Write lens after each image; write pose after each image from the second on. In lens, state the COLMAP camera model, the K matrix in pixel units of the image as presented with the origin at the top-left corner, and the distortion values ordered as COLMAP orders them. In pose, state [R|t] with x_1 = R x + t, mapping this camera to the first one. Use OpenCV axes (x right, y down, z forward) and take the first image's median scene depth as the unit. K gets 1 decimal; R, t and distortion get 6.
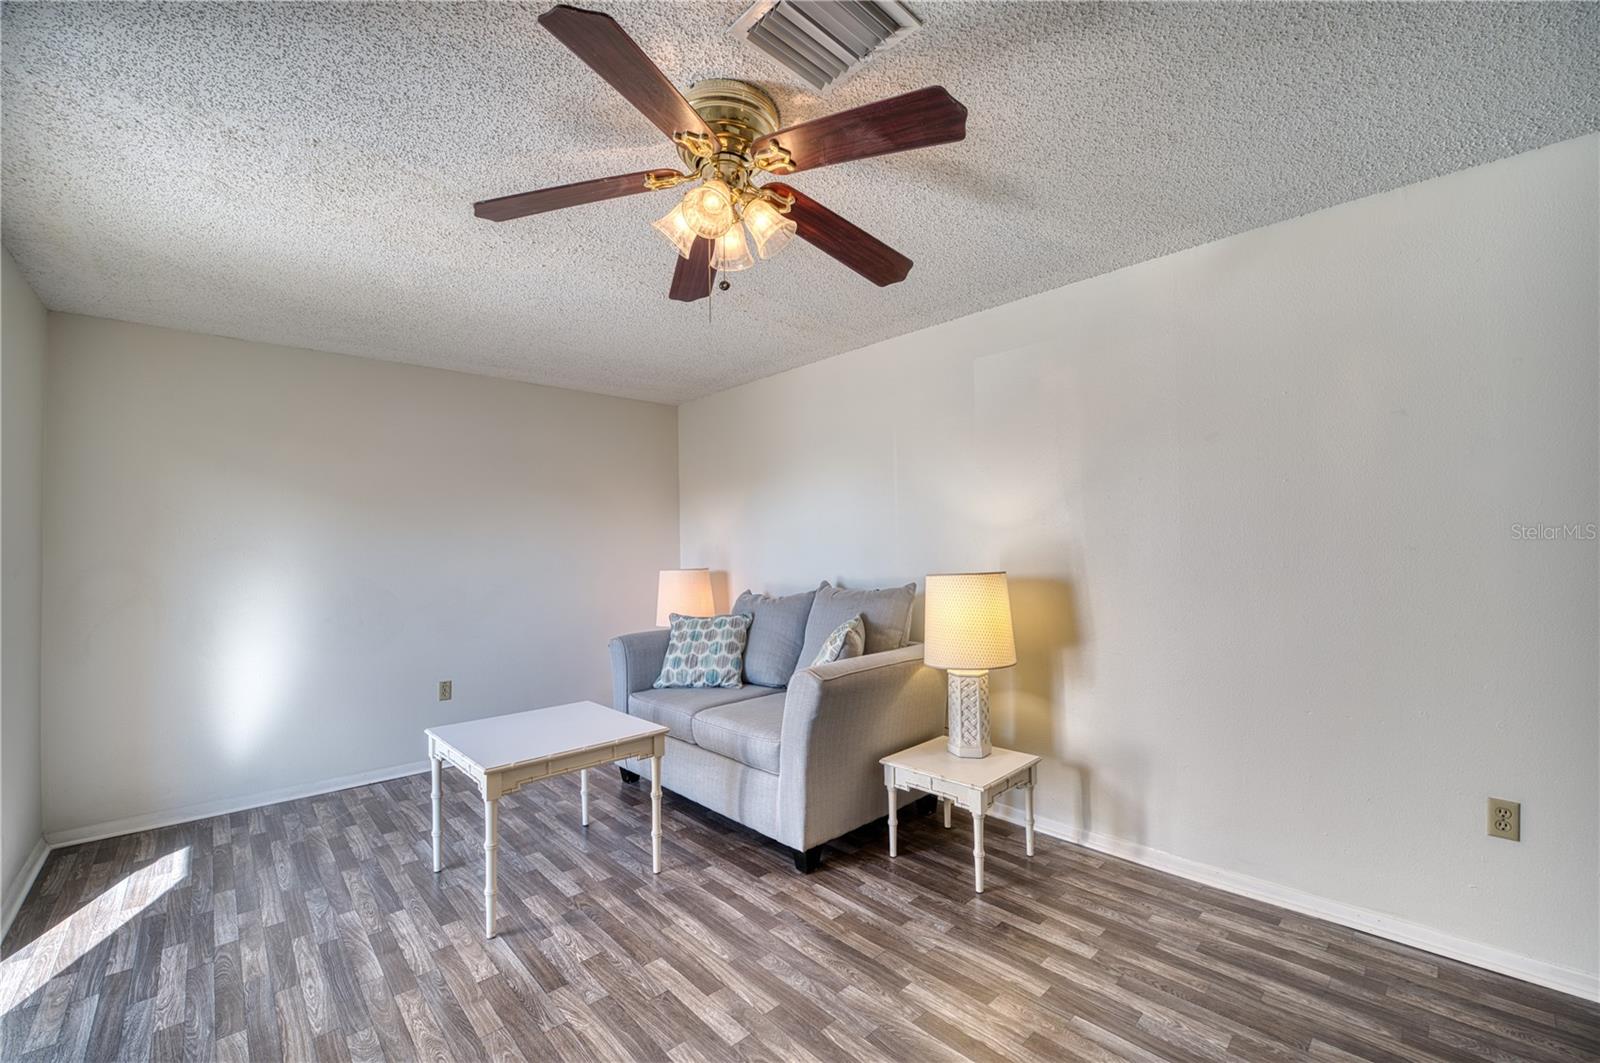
lens RADIAL K [[643.2, 0, 775.5], [0, 643.2, 559.7], [0, 0, 1]] dist [-0.028738, -0.000122]
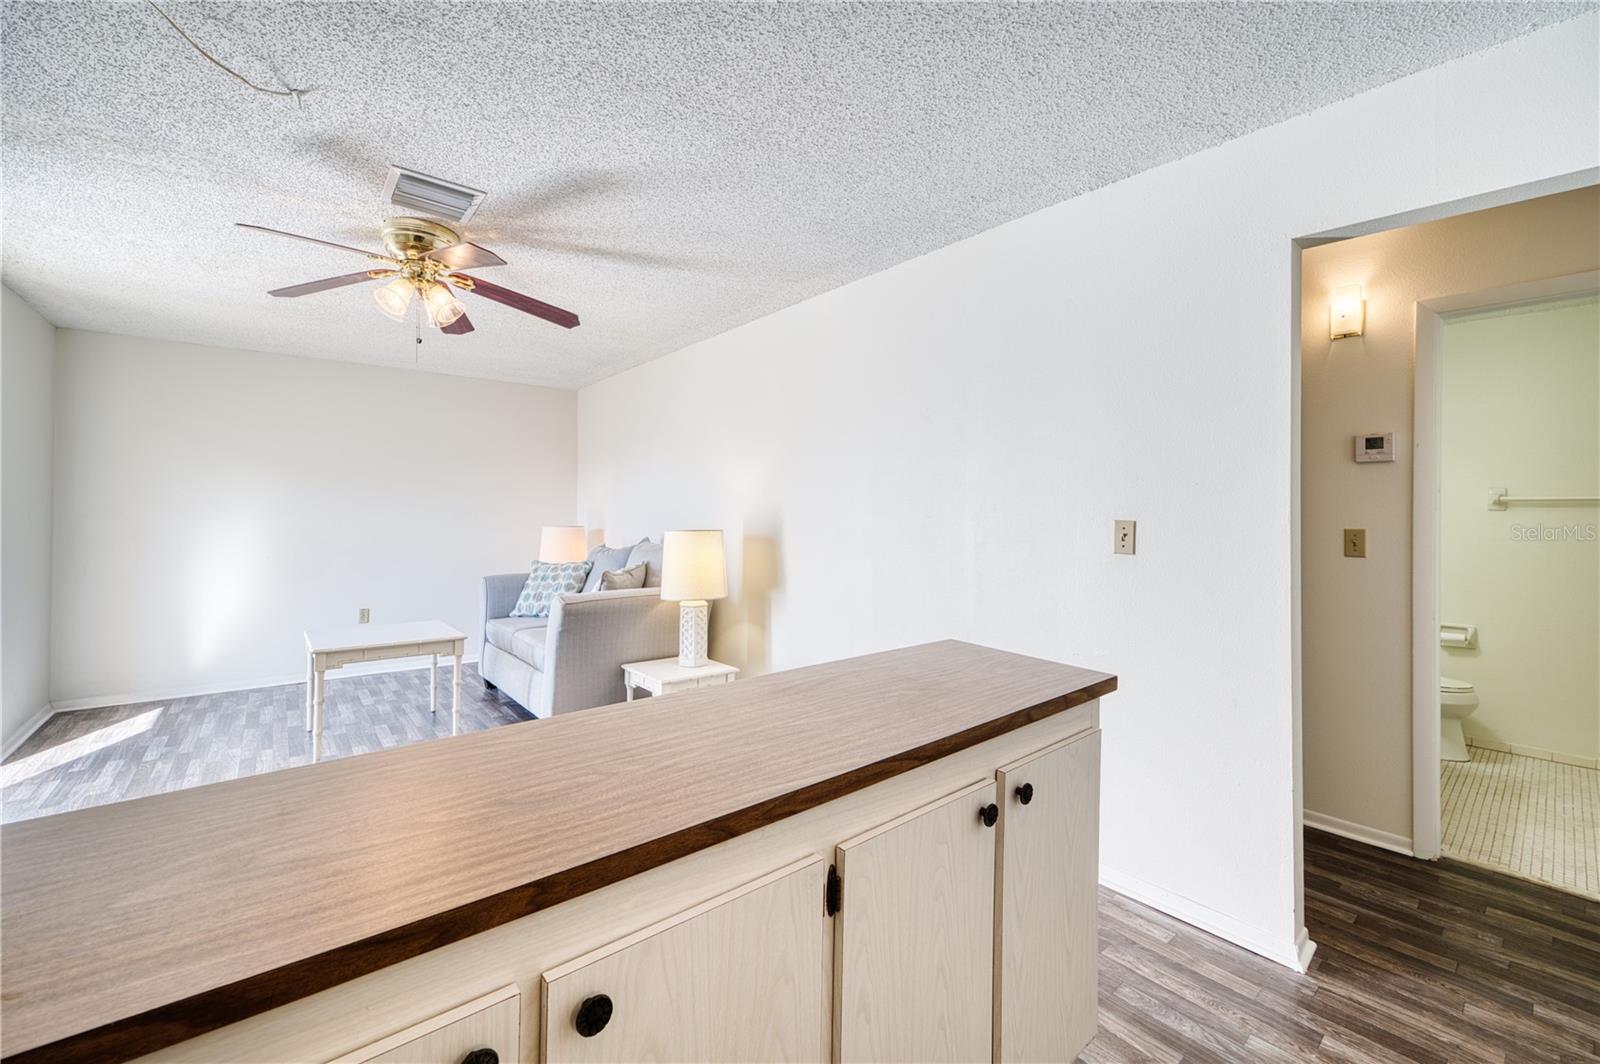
lens RADIAL K [[643.2, 0, 800.3], [0, 643.2, 540.5], [0, 0, 1]] dist [-0.028738, -0.000122]
pose [[0.998990, 0.027015, -0.035910, 0.620766], [-0.026277, 0.999437, 0.020864, 0.006593], [0.036453, -0.019899, 0.999137, -0.370454]]
